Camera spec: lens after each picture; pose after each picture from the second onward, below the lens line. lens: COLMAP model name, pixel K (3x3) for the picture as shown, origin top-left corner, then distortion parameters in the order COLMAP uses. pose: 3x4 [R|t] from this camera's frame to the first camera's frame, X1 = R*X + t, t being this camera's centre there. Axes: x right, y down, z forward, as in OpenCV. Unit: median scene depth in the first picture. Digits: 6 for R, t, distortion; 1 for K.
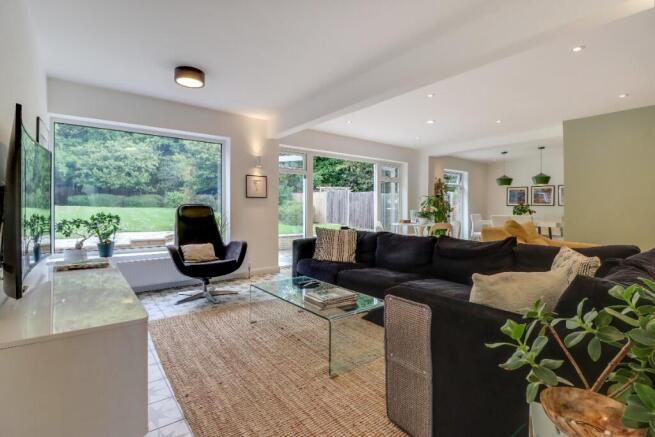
lens RADIAL K [[312.1, 0, 309.4], [0, 312.1, 210.4], [0, 0, 1]] dist [-0.012168, -0.004838]
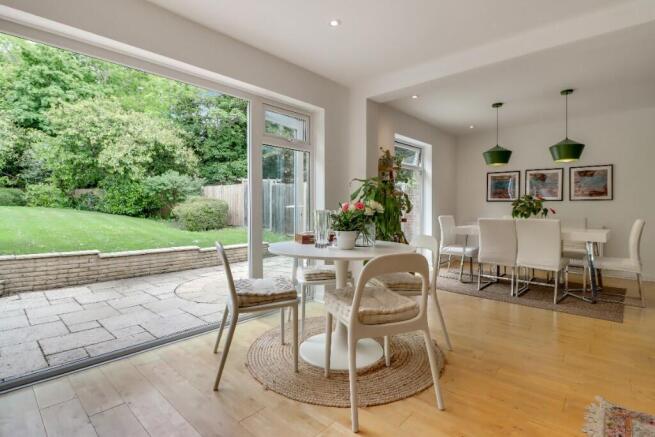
lens RADIAL K [[324.6, 0, 322.1], [0, 324.6, 215.2], [0, 0, 1]] dist [-0.015860, -0.000931]
pose [[0.980366, -0.009158, 0.196971, 0.173626], [0.005023, 0.999757, 0.021483, -0.001819], [-0.197120, -0.020072, 0.980174, 0.418036]]
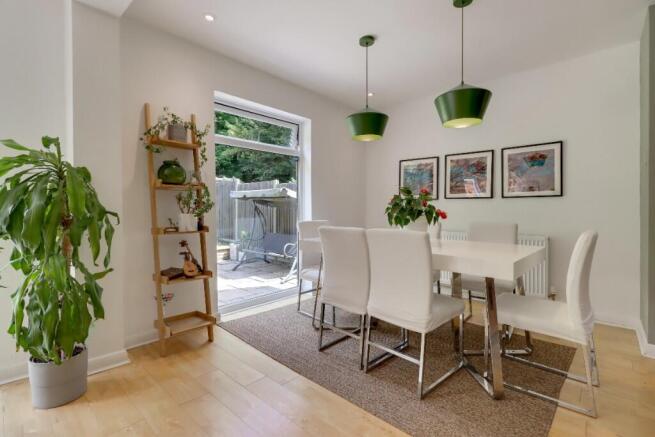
lens RADIAL K [[312.1, 0, 321.2], [0, 312.1, 216.8], [0, 0, 1]] dist [-0.012168, -0.004838]
pose [[0.979602, -0.008915, 0.200749, 0.434493], [0.004117, 0.999696, 0.024309, -0.000778], [-0.200905, -0.022987, 0.979341, 0.573471]]
